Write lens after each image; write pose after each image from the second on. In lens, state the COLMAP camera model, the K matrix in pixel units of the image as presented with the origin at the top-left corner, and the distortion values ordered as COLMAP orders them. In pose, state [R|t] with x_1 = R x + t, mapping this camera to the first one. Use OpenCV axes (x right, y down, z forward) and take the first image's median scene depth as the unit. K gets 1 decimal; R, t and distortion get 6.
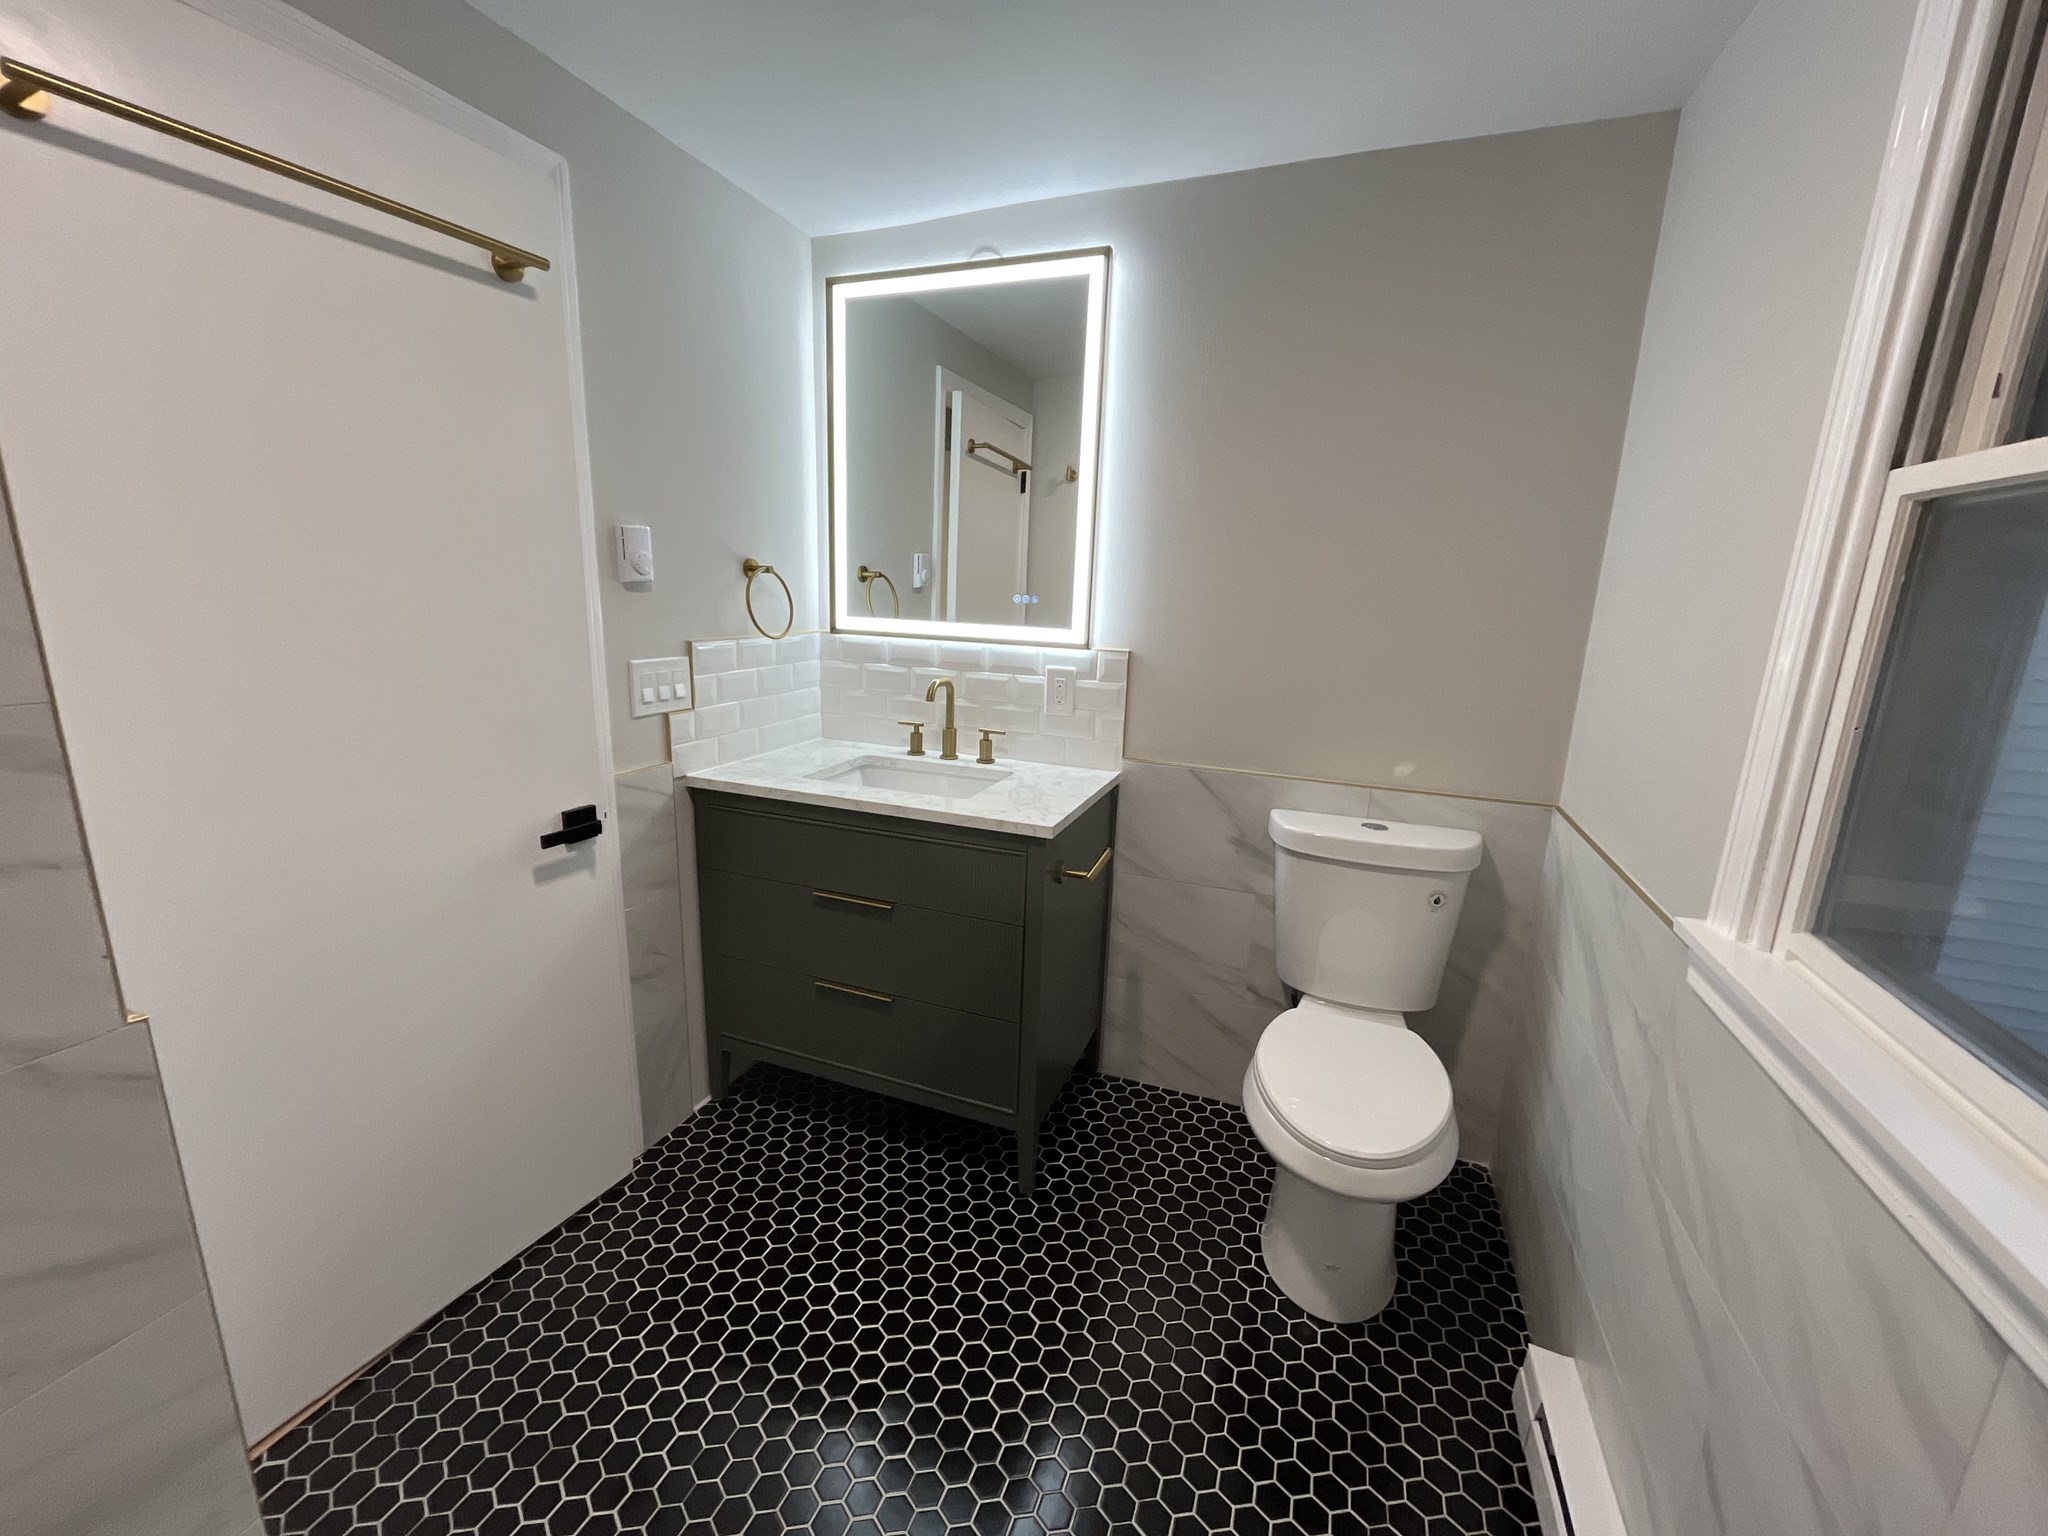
lens RADIAL K [[829.6, 0, 1013.3], [0, 829.6, 765.6], [0, 0, 1]] dist [-0.003146, -0.000291]
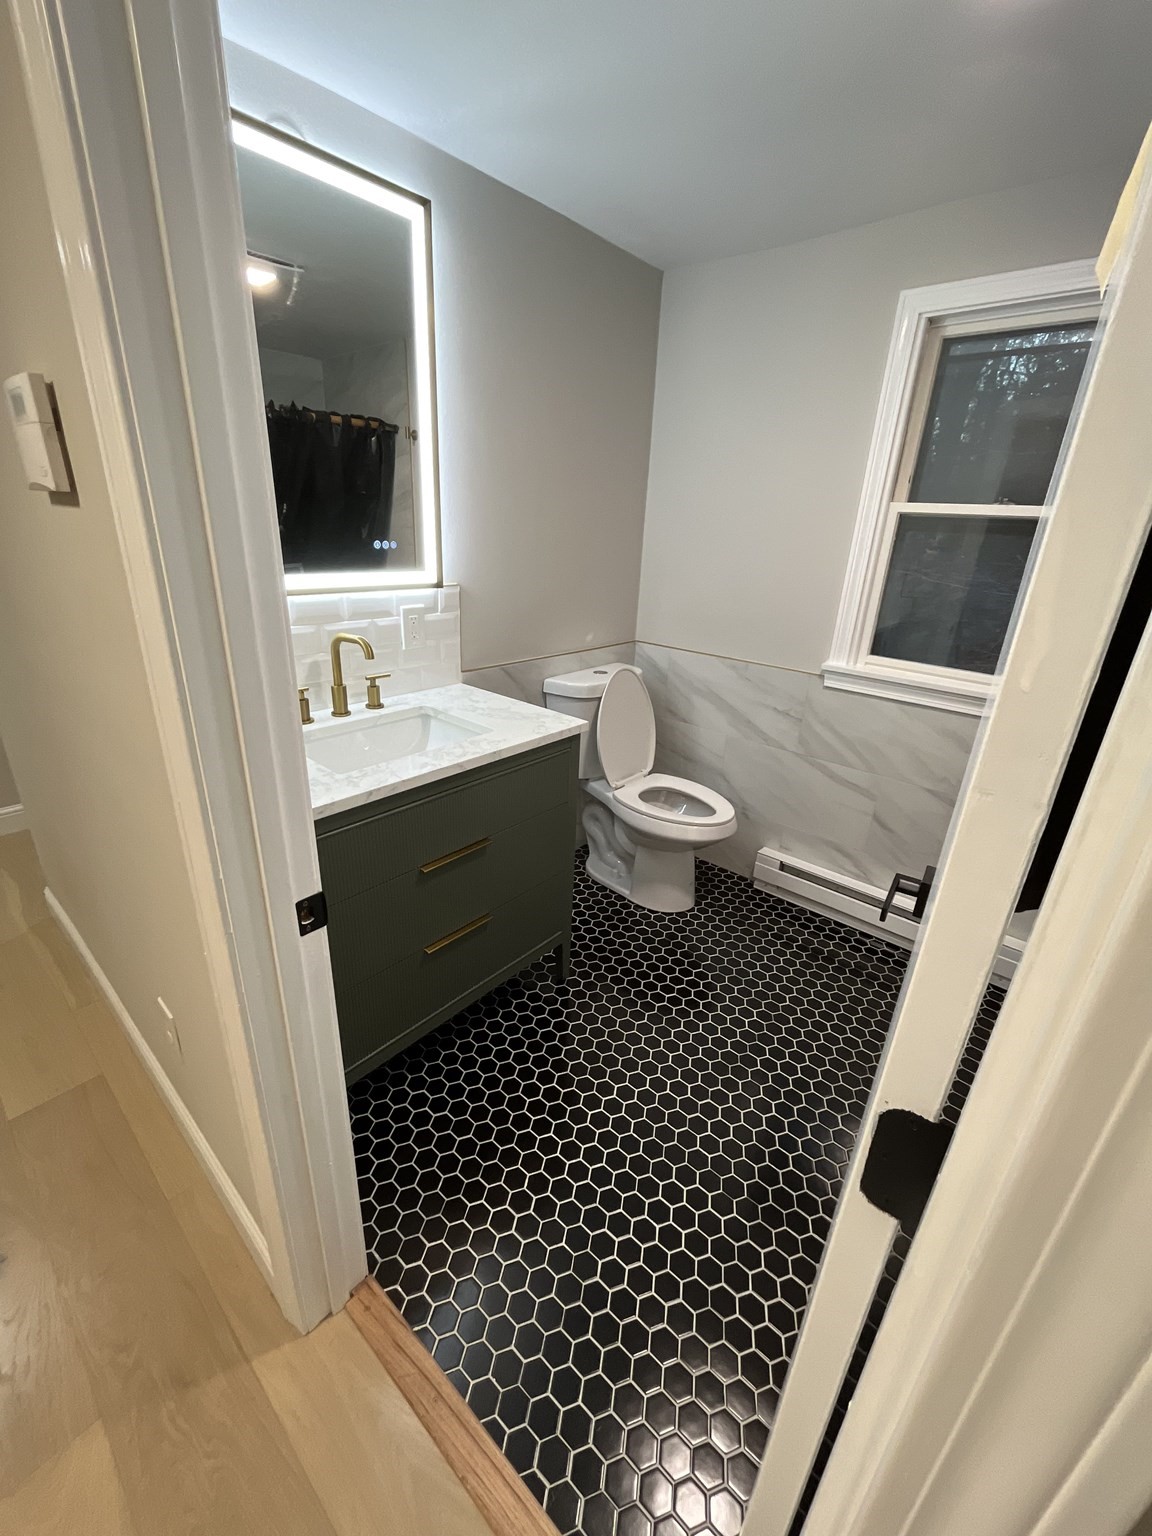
lens RADIAL K [[622.2, 0, 572.4], [0, 622.2, 766.2], [0, 0, 1]] dist [-0.003146, -0.000291]
pose [[0.342108, -0.360281, 0.867848, -0.704725], [0.171829, 0.931989, 0.319173, -0.153120], [-0.923817, 0.039929, 0.380747, 0.500862]]
